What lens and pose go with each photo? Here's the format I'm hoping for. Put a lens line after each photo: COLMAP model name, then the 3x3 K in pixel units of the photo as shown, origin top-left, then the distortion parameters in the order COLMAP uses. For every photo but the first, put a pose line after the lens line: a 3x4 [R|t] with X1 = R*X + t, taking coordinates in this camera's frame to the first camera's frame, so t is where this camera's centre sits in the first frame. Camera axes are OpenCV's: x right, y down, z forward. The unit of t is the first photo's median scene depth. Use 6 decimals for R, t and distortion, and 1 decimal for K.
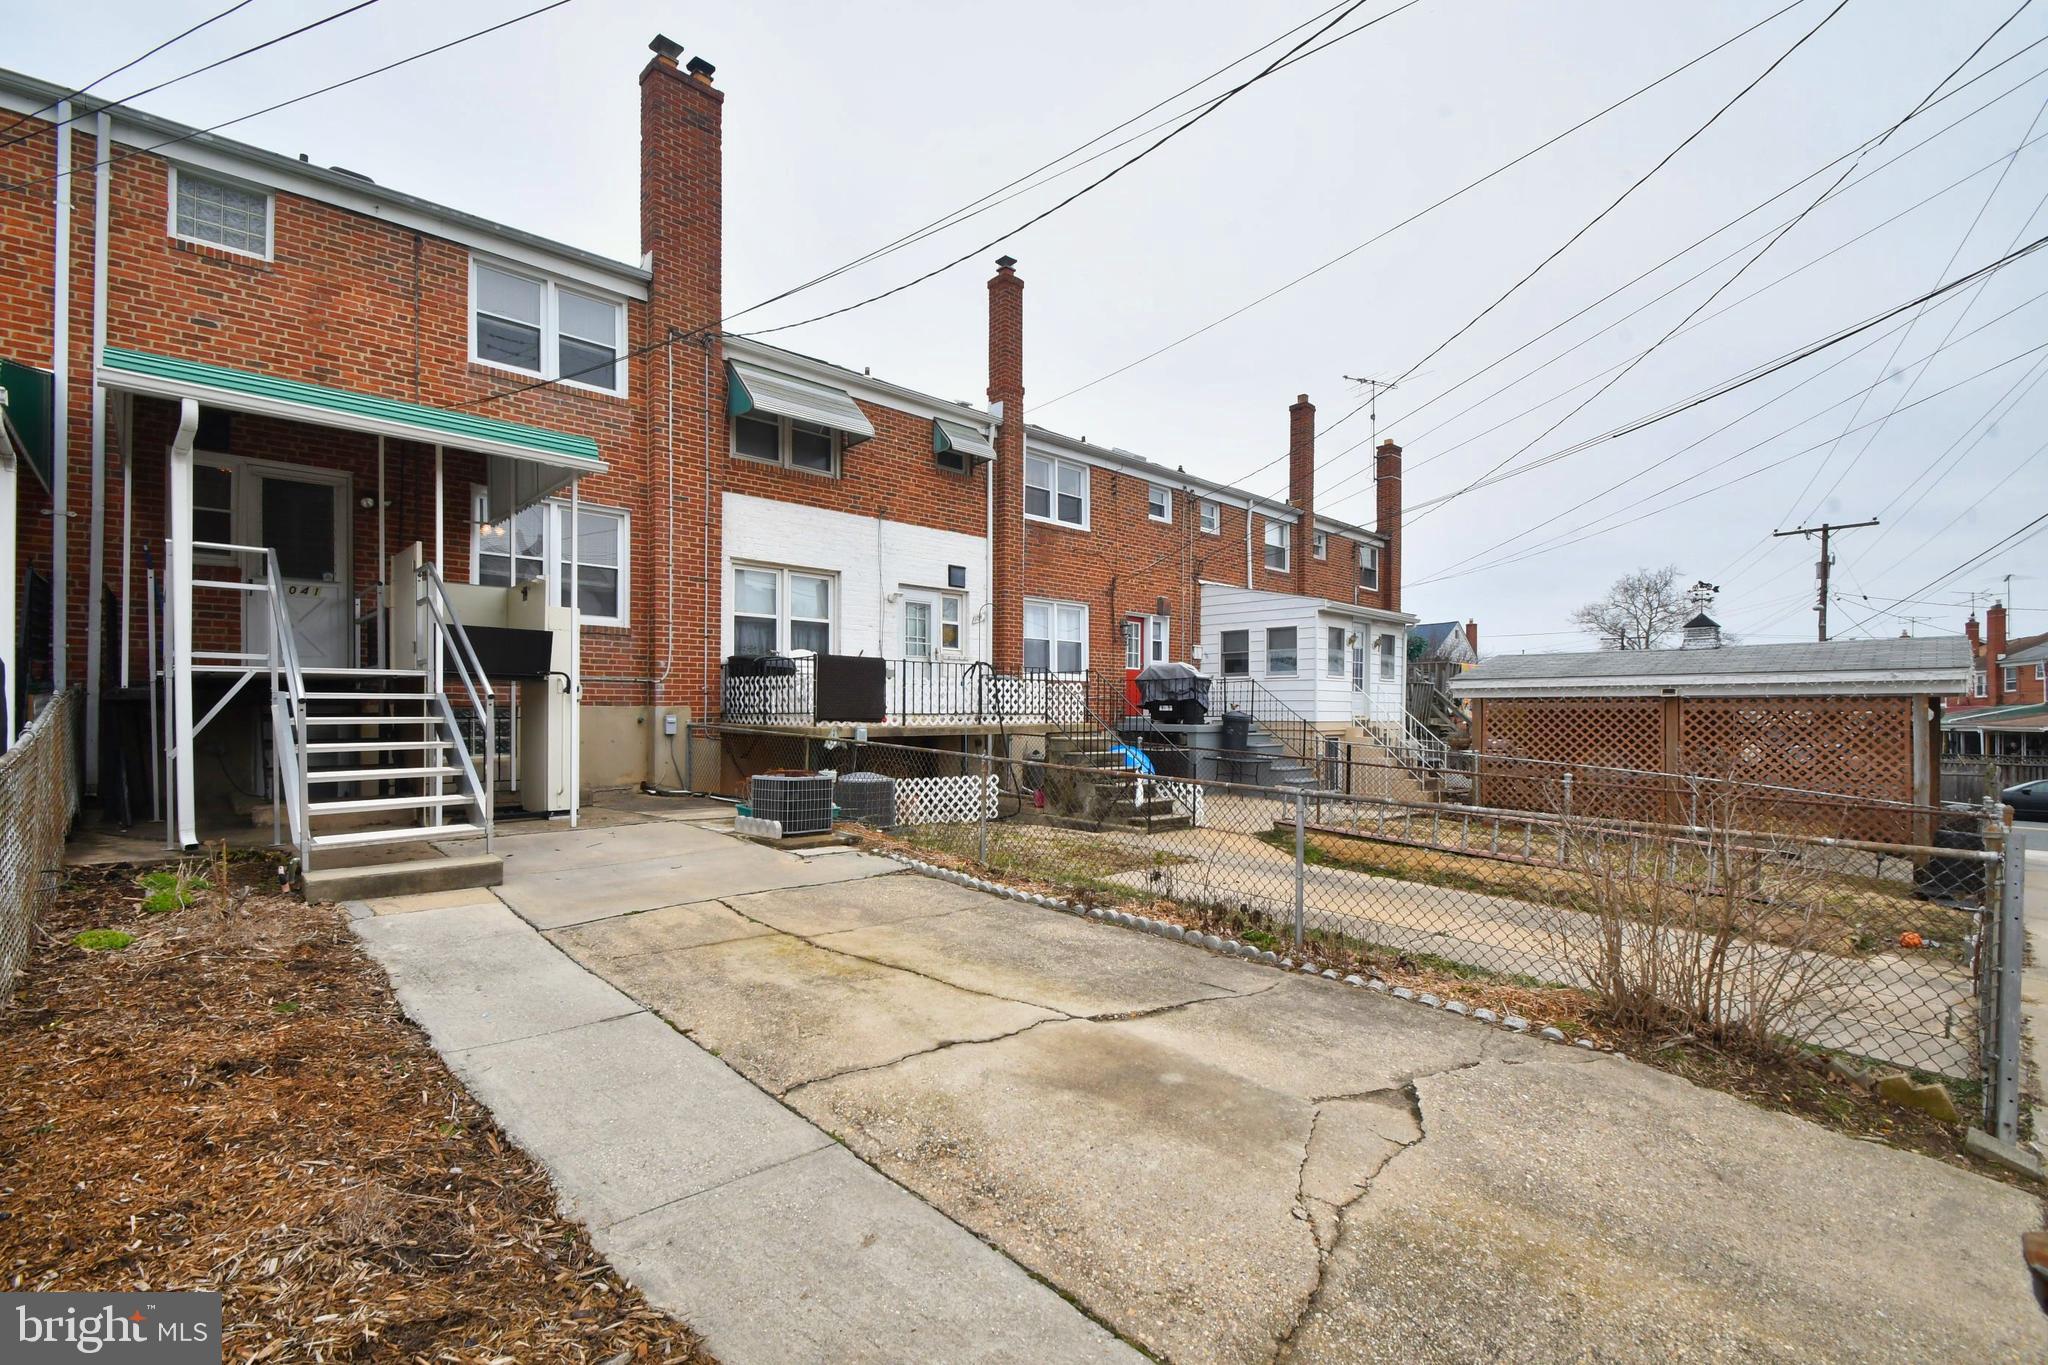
lens RADIAL K [[921.3, 0, 1056.0], [0, 921.3, 725.4], [0, 0, 1]] dist [-0.001570, -0.008441]
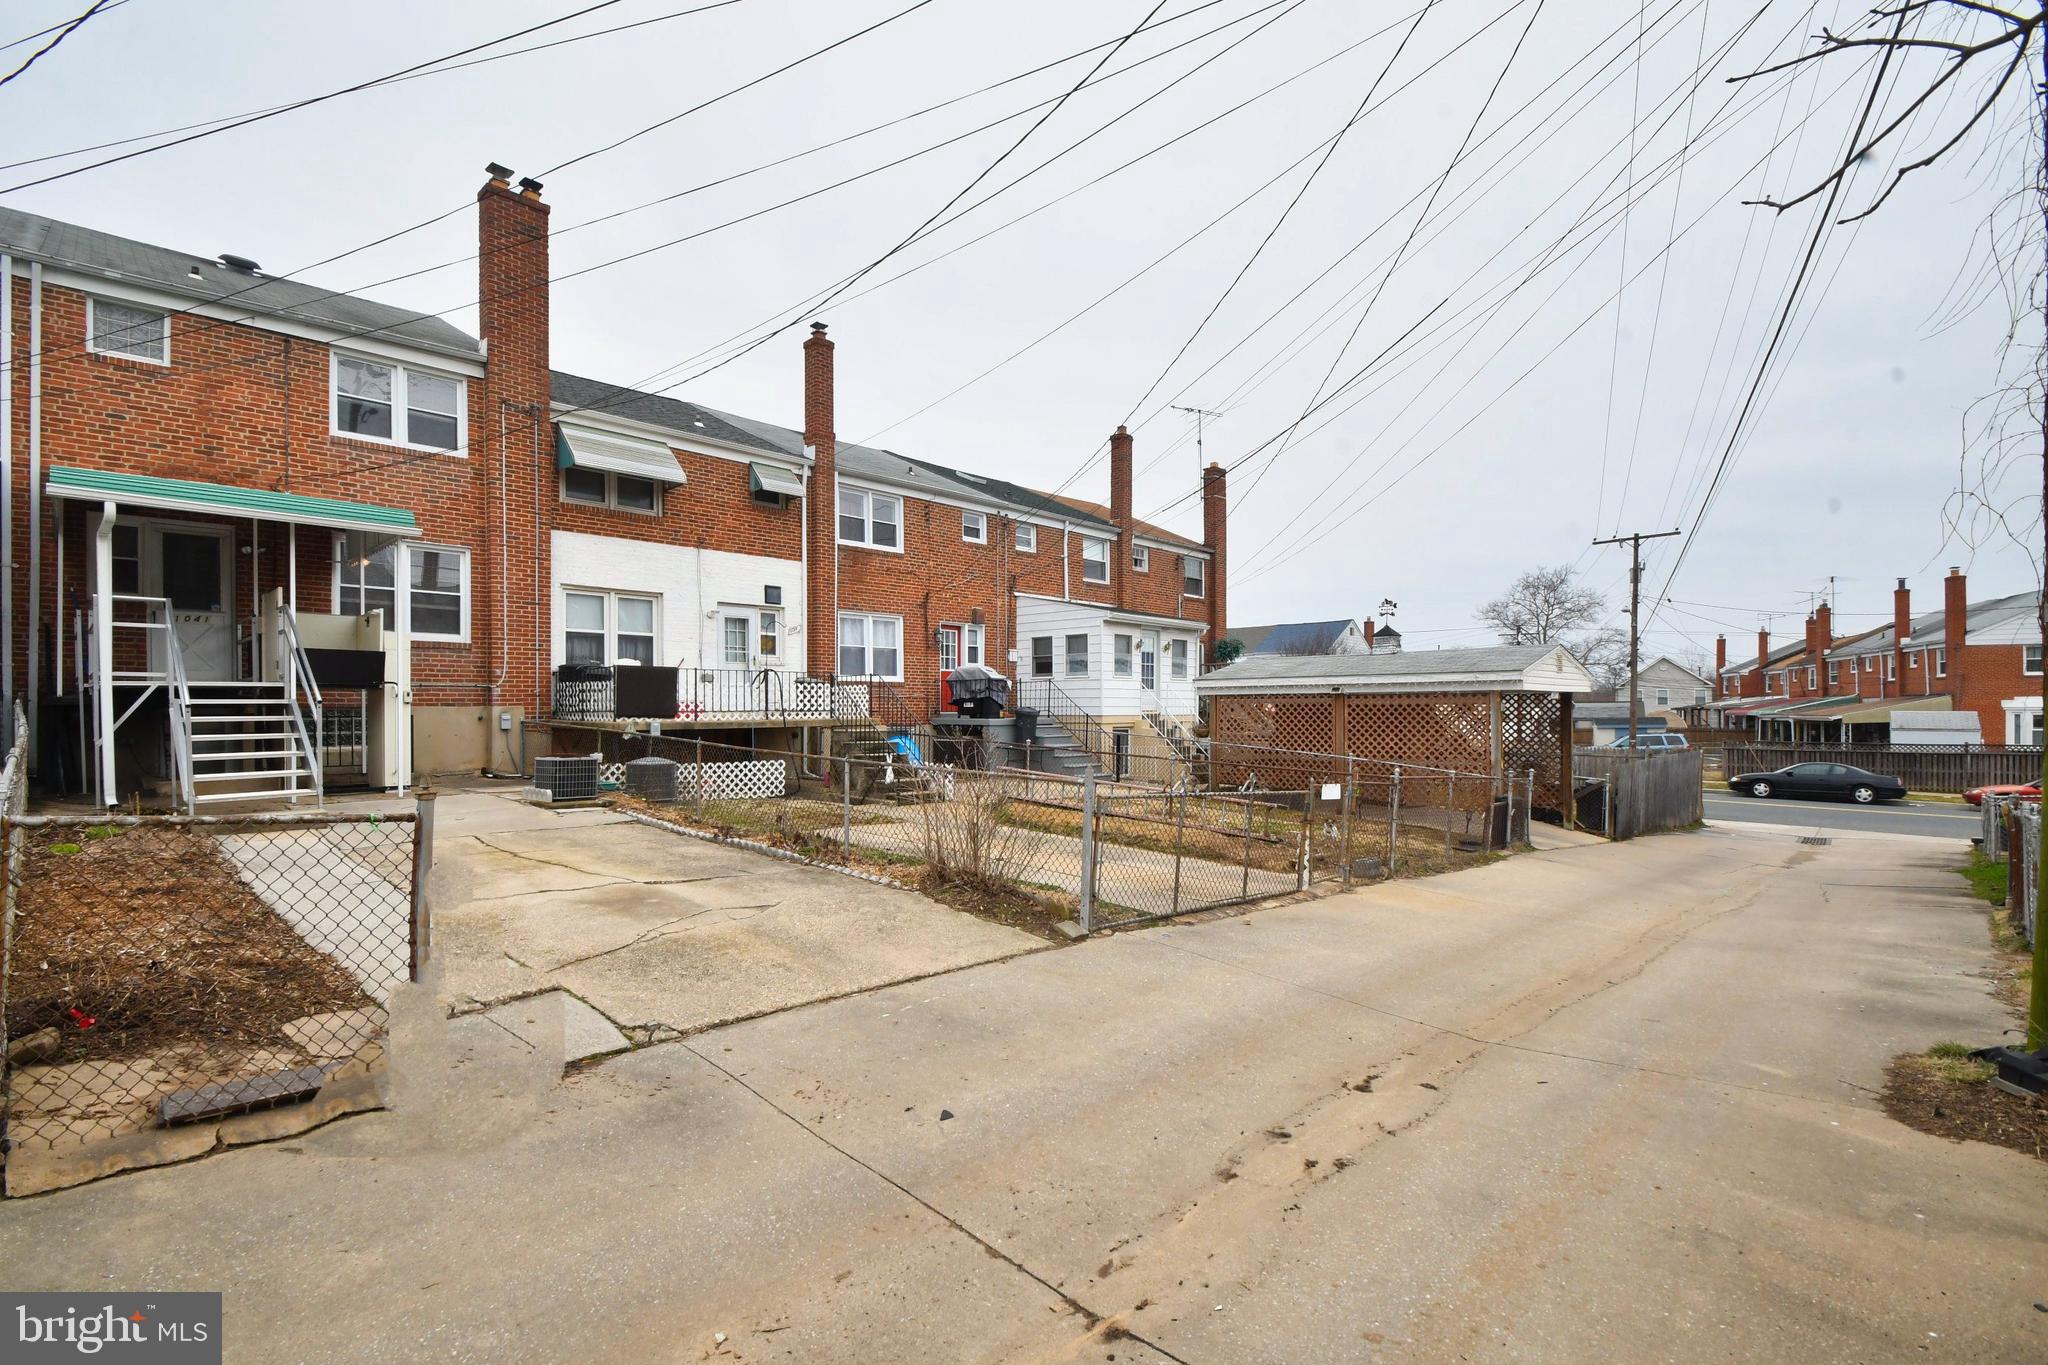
lens RADIAL K [[921.3, 0, 1033.9], [0, 921.3, 720.4], [0, 0, 1]] dist [-0.001570, -0.008441]
pose [[0.998917, -0.006902, 0.046011, 0.233346], [0.006962, 0.999975, -0.001128, 0.004417], [-0.046003, 0.001447, 0.998940, -0.266809]]
